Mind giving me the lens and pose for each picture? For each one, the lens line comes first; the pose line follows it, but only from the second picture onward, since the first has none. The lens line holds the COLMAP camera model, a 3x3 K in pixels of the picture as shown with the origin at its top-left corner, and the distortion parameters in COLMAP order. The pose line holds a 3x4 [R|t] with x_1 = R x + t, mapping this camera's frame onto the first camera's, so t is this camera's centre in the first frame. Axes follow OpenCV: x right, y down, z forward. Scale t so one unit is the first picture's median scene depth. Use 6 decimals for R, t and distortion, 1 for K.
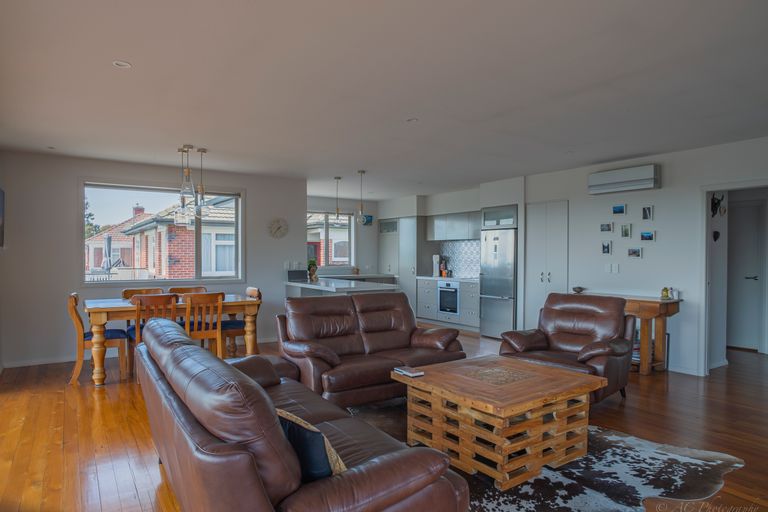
lens RADIAL K [[462.3, 0, 379.8], [0, 462.3, 267.4], [0, 0, 1]] dist [-0.004066, 0.000353]
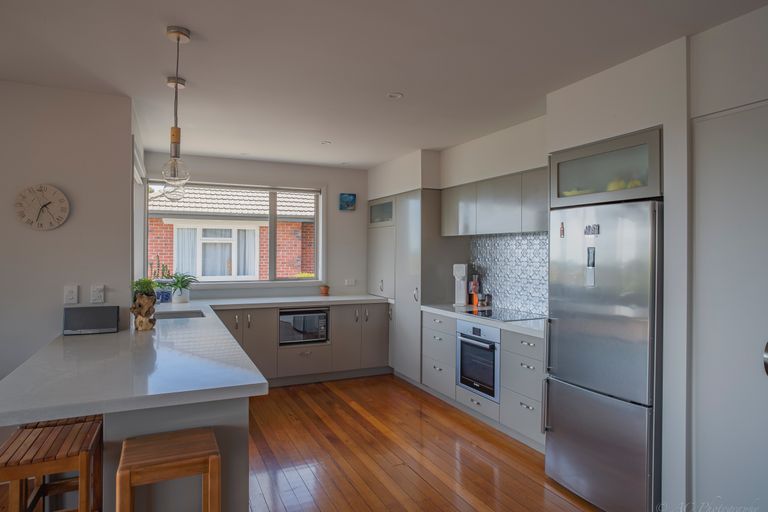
lens RADIAL K [[457.6, 0, 384.0], [0, 457.6, 256.0], [0, 0, 1]] dist [-0.026331, 0.000575]
pose [[0.990552, 0.004473, -0.137063, 0.107291], [-0.006934, 0.999823, -0.017481, -0.026466], [0.136961, 0.018266, 0.990408, 0.482952]]
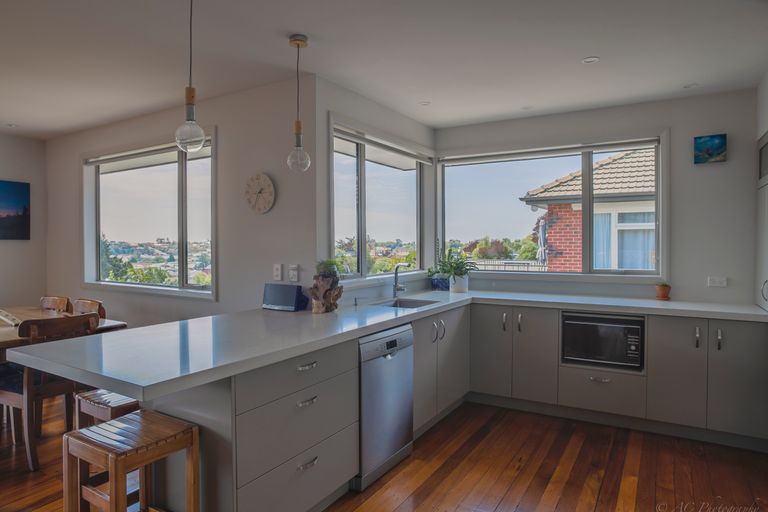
lens RADIAL K [[481.8, 0, 378.7], [0, 481.8, 252.6], [0, 0, 1]] dist [-0.008471, -0.000328]
pose [[0.446531, 0.013091, -0.894673, 0.206833], [-0.020076, 0.999788, 0.004610, -0.021472], [0.894543, 0.015903, 0.446699, 0.672253]]
